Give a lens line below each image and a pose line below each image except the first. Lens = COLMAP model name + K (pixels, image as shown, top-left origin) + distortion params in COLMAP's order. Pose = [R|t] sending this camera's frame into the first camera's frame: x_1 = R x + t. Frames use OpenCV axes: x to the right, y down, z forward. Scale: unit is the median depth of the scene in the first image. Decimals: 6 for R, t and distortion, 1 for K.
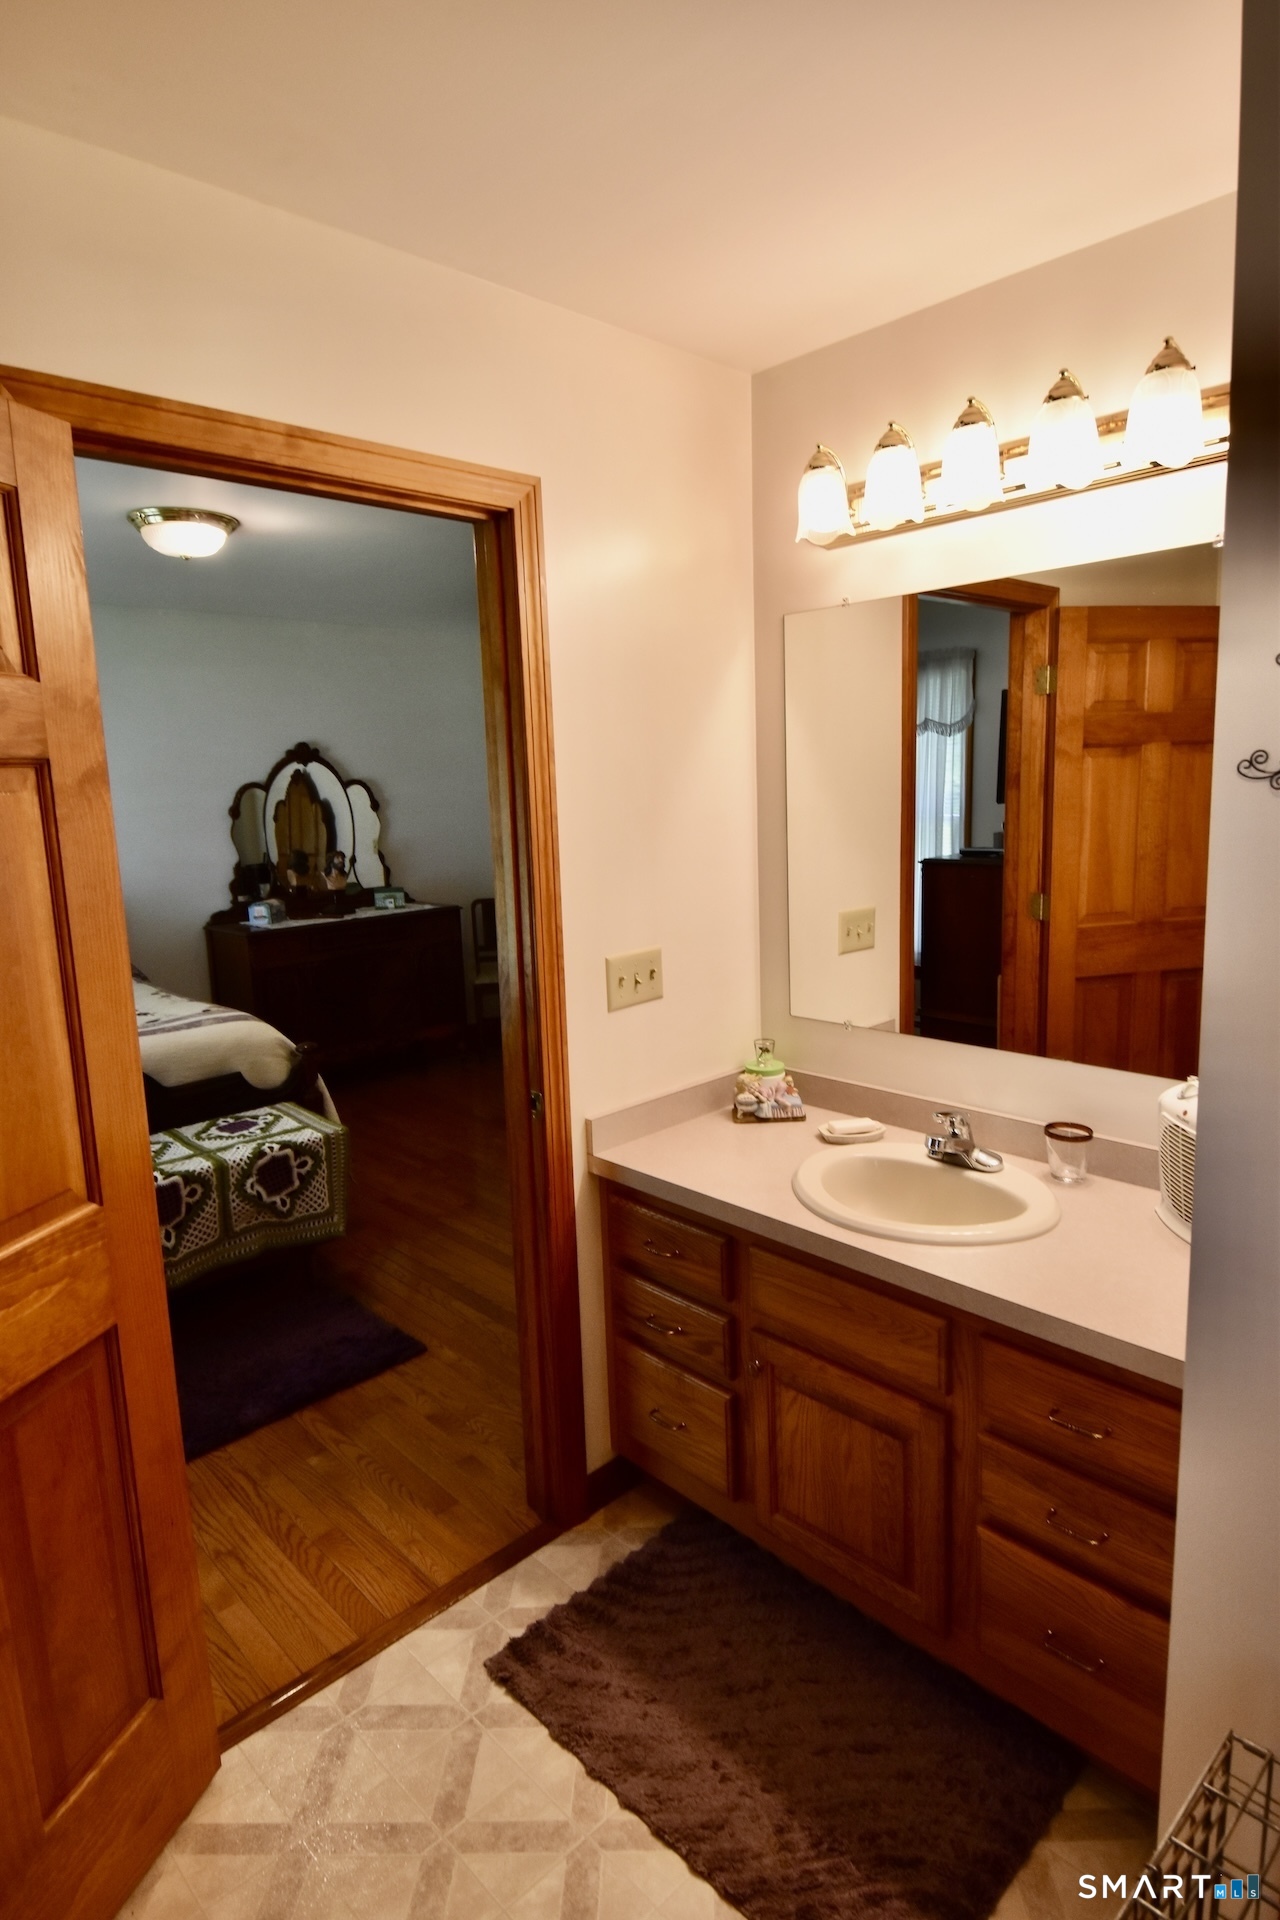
lens RADIAL K [[1067.4, 0, 640.0], [0, 1067.4, 960.0], [0, 0, 1]] dist [0.002680, 0.000385]
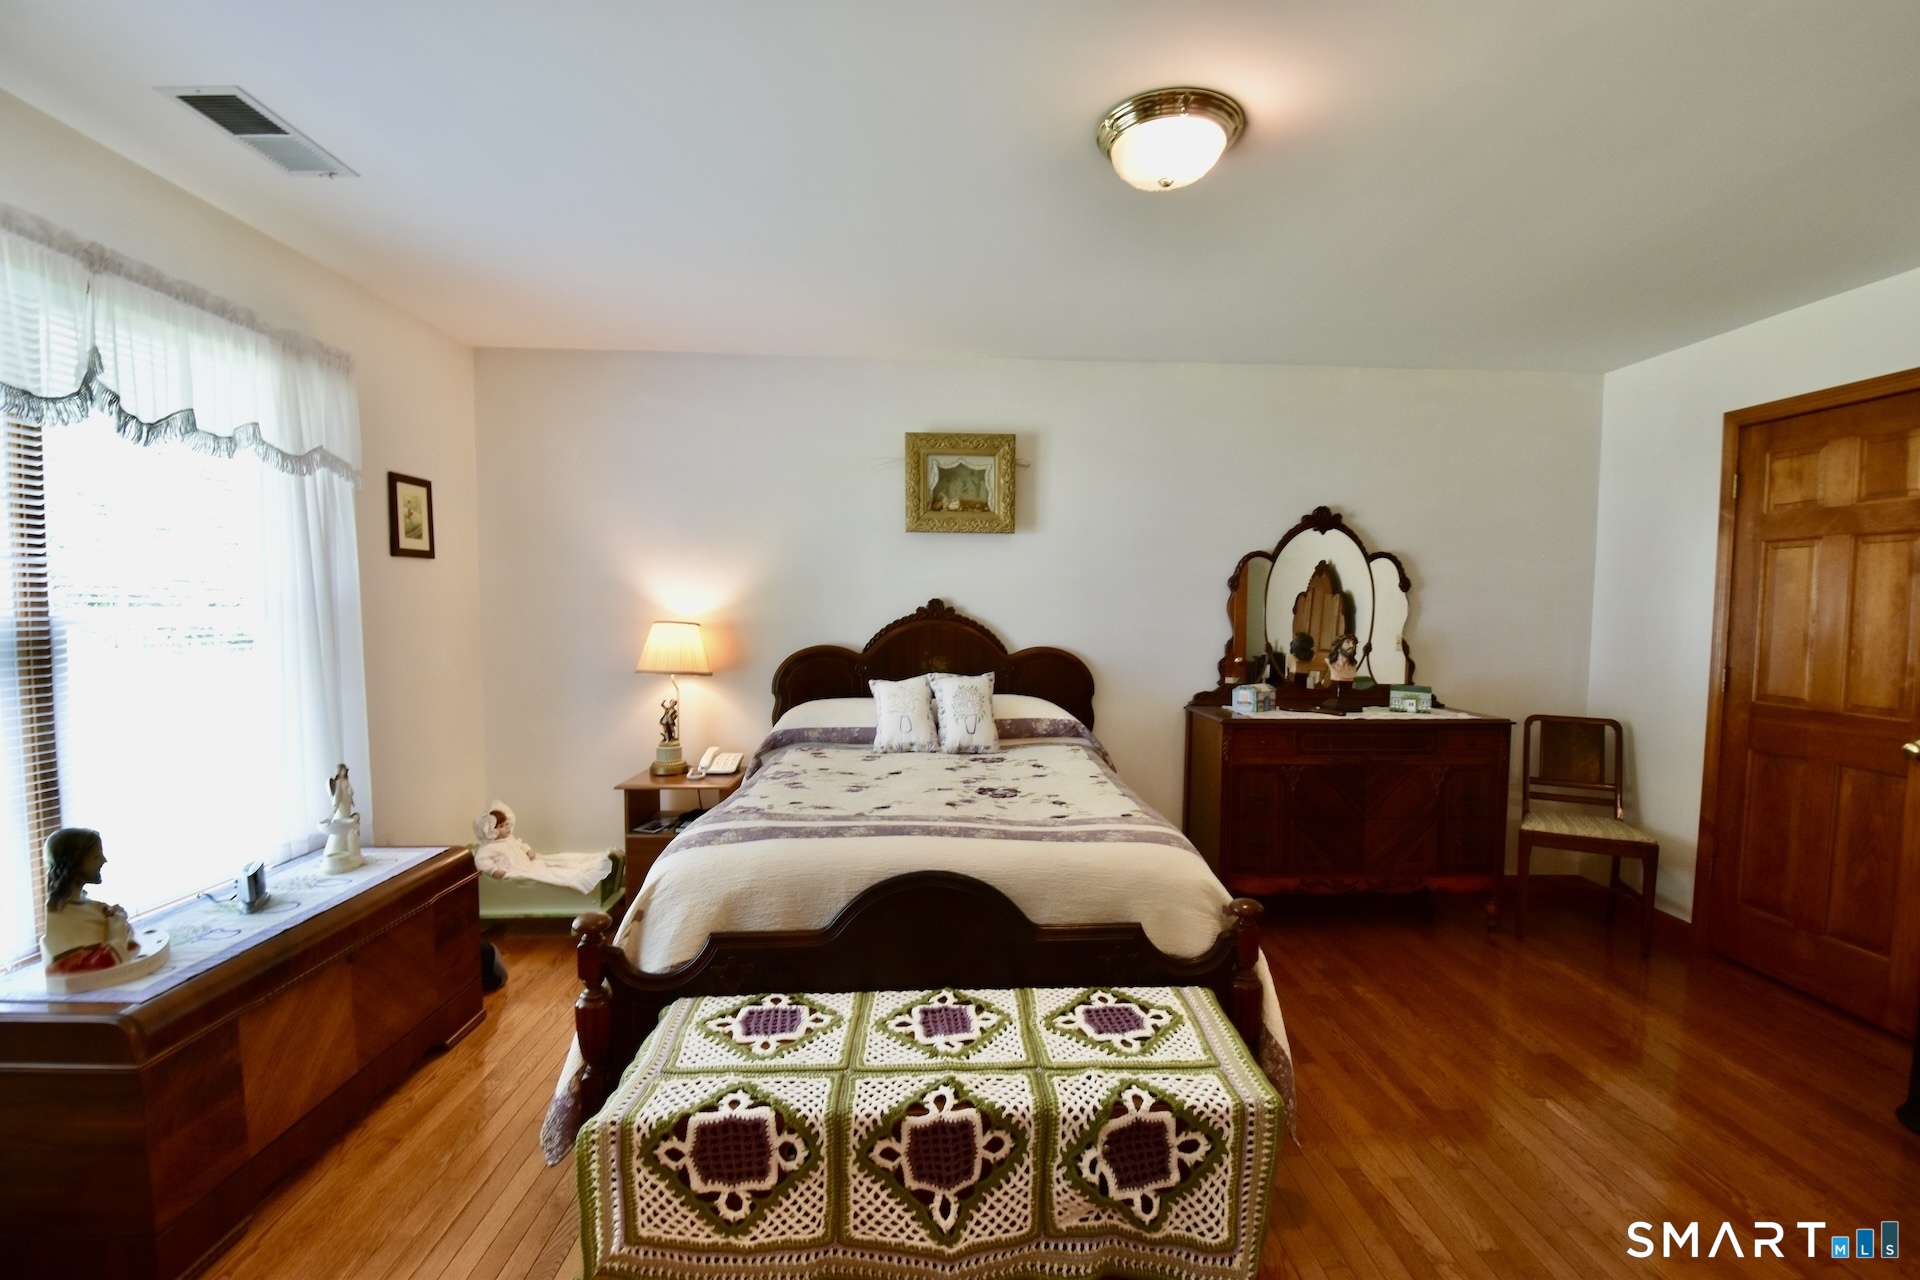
lens RADIAL K [[856.3, 0, 989.4], [0, 856.3, 655.2], [0, 0, 1]] dist [0.001975, -0.009781]
pose [[0.770002, 0.081589, -0.632804, -0.122414], [-0.146413, 0.987919, -0.050782, -0.019732], [0.621016, 0.131753, 0.772645, 0.503572]]
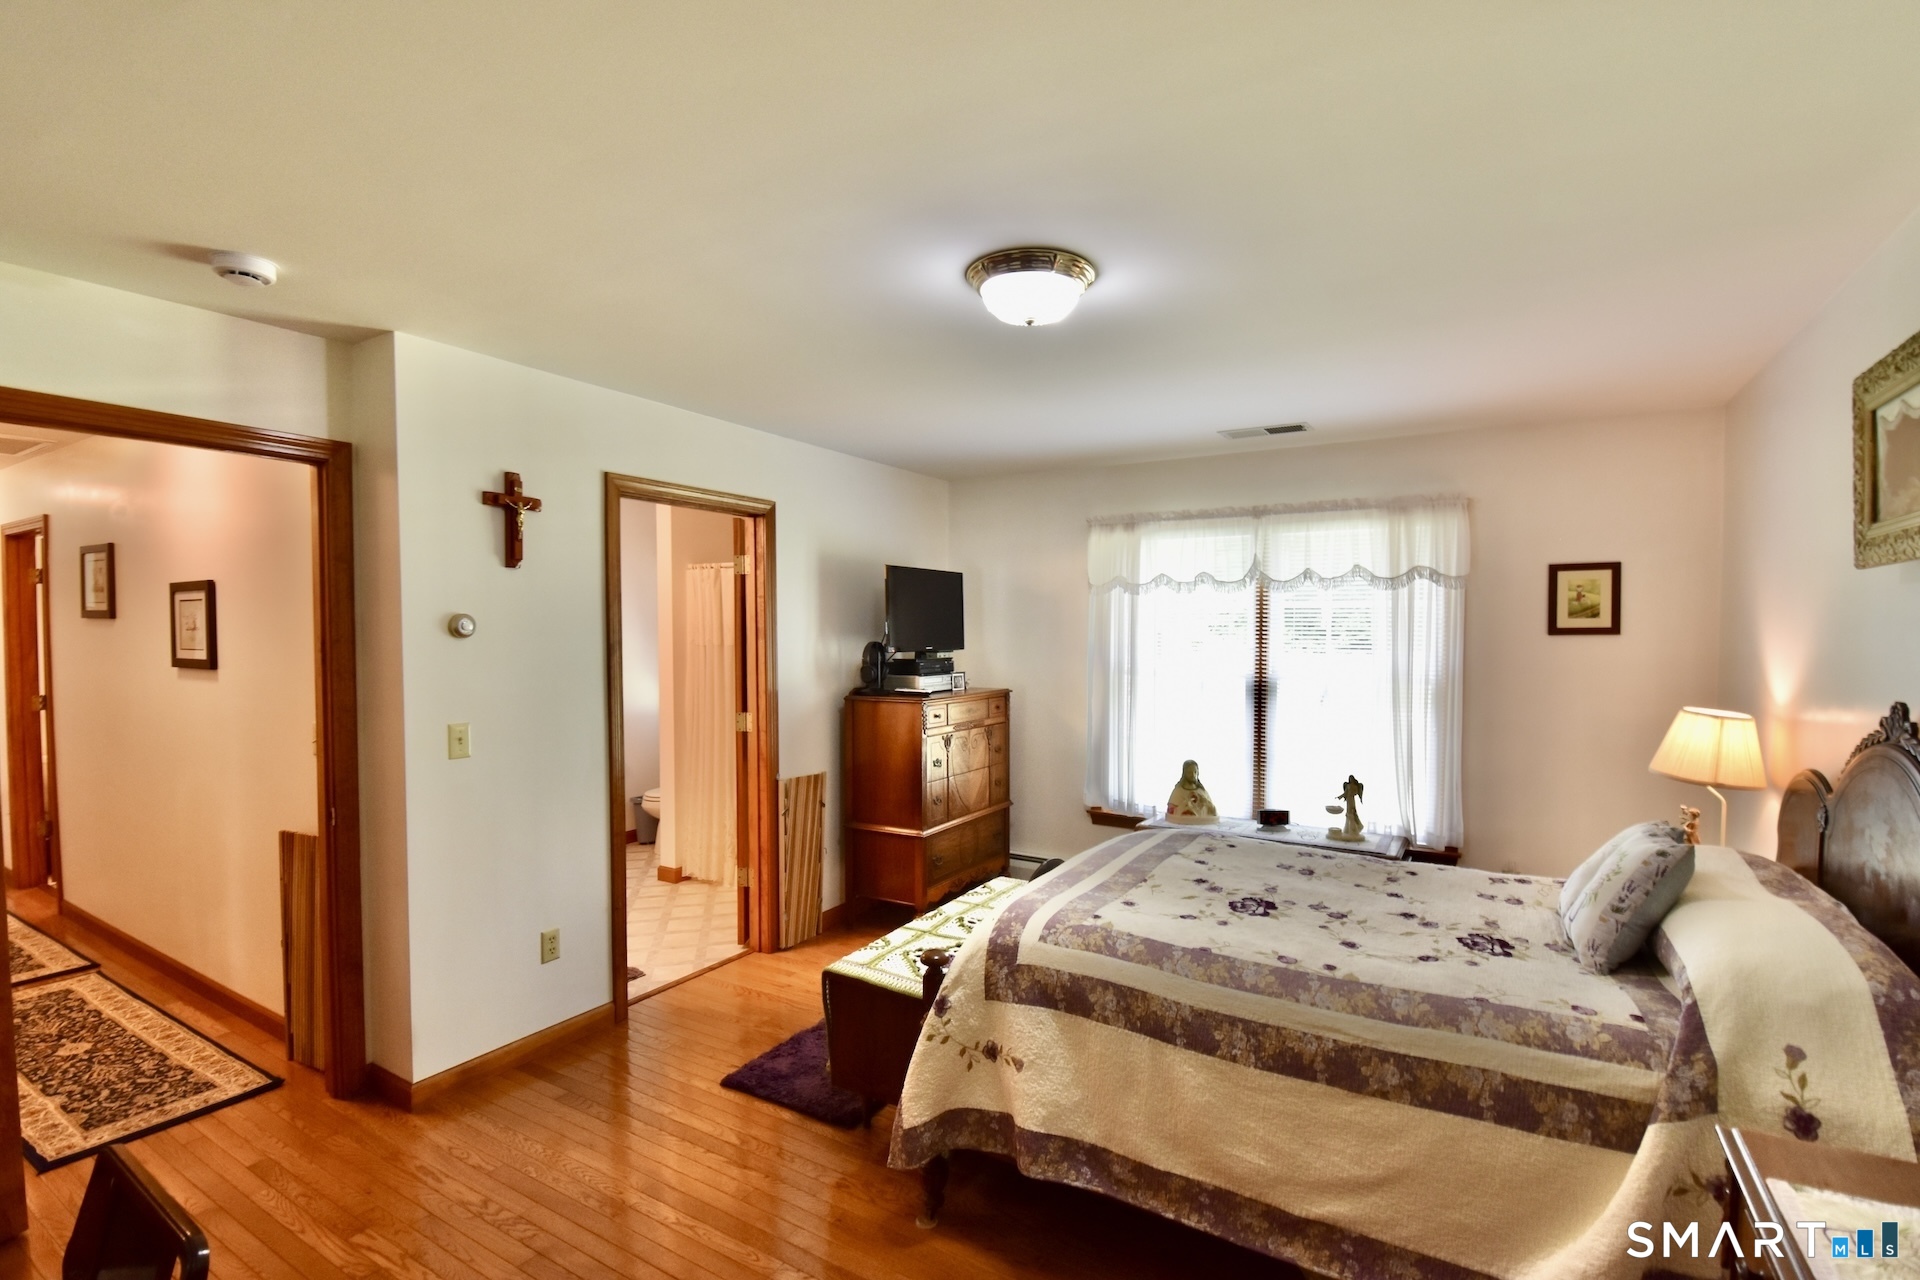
lens RADIAL K [[878.0, 0, 947.6], [0, 878.0, 659.6], [0, 0, 1]] dist [0.000036, -0.011372]
pose [[-0.968171, 0.044185, -0.246359, -0.187537], [-0.008338, 0.978055, 0.208182, -0.254835], [0.250151, 0.203610, -0.946556, 1.588330]]
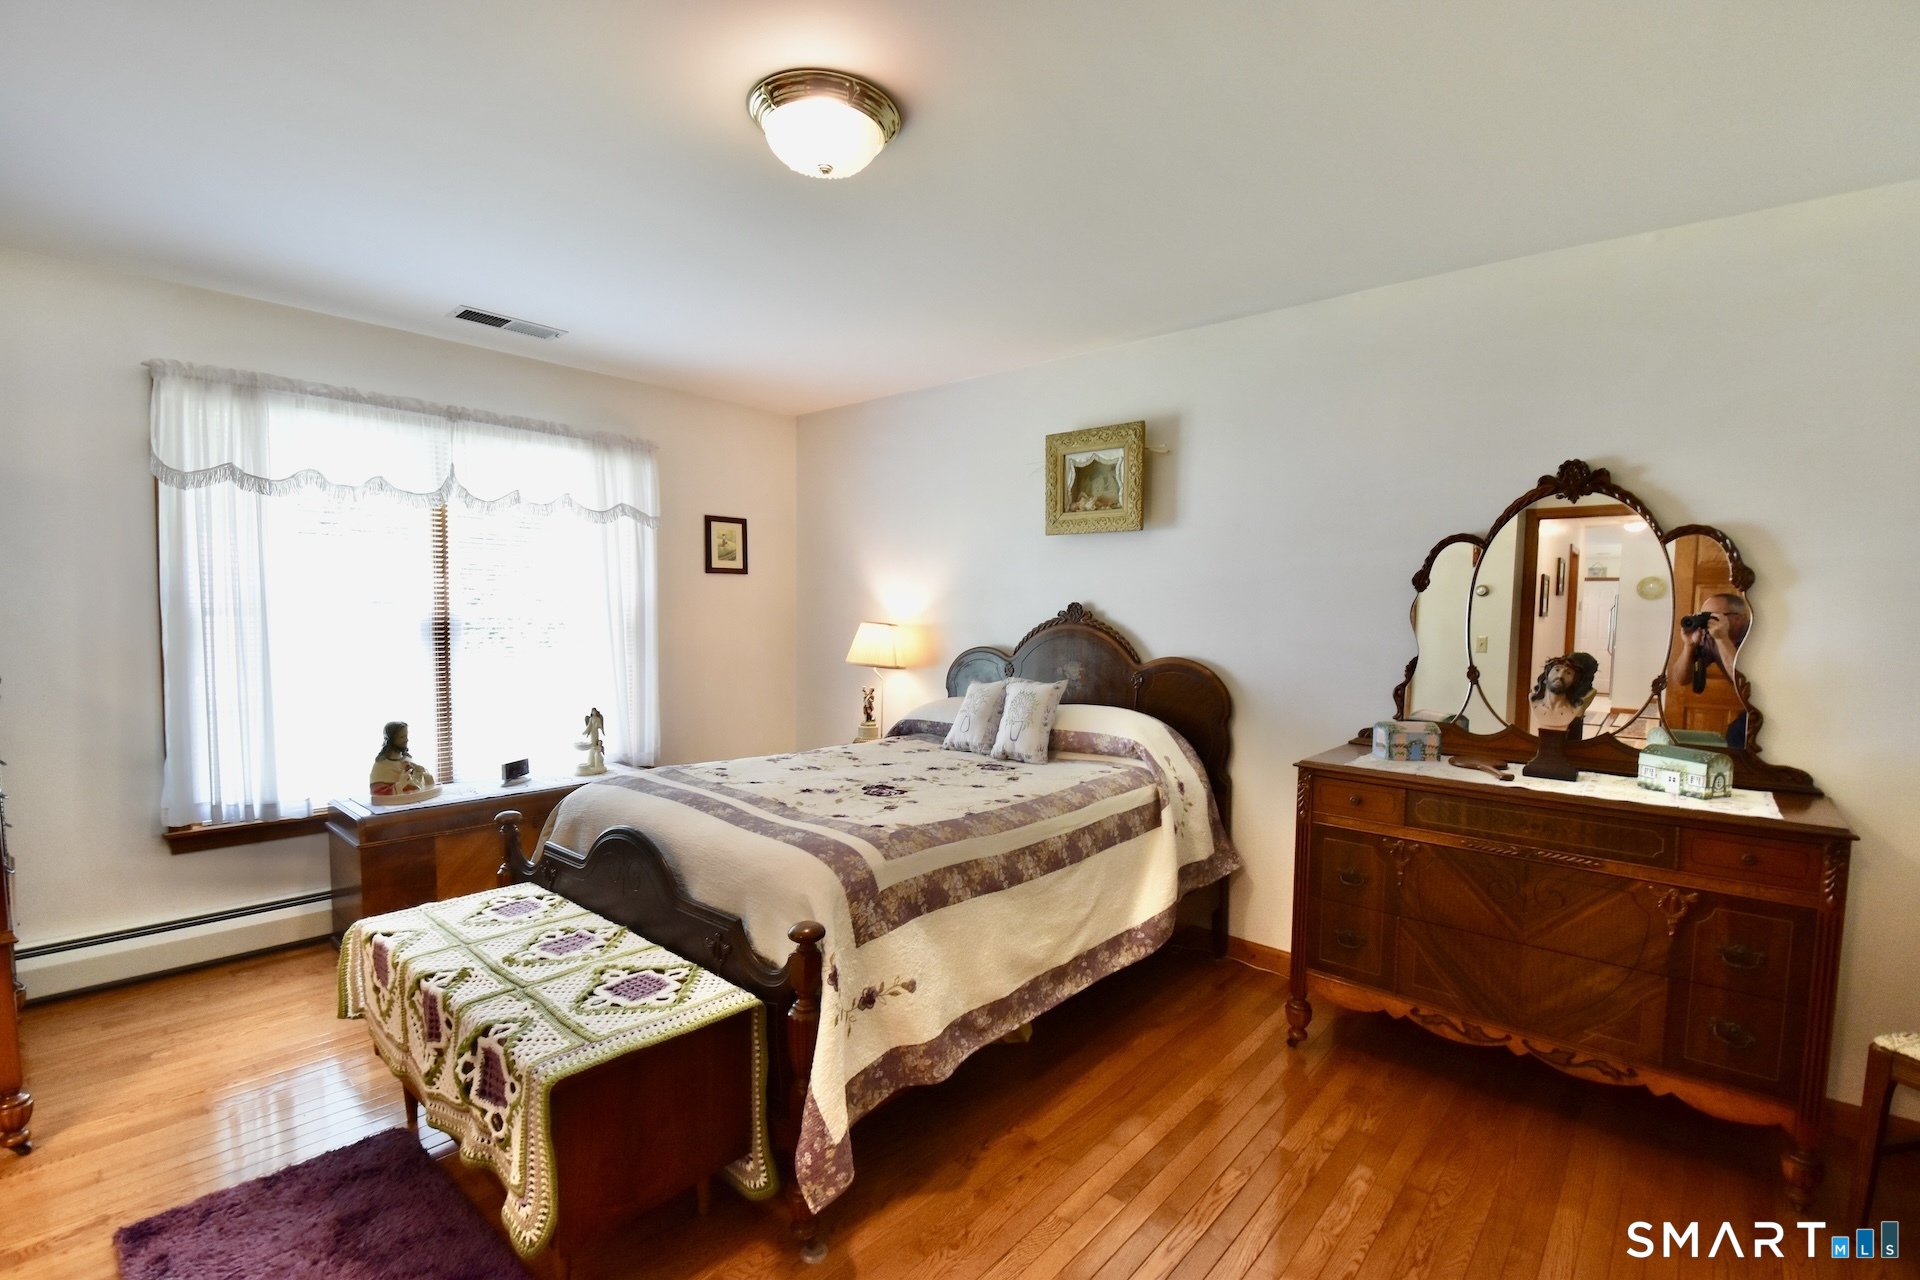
lens RADIAL K [[861.7, 0, 994.0], [0, 861.7, 665.8], [0, 0, 1]] dist [-0.000017, -0.010447]
pose [[0.112510, 0.106290, -0.987949, 0.159105], [-0.189252, 0.978354, 0.083705, -0.125610], [0.975461, 0.177554, 0.130190, 1.047948]]
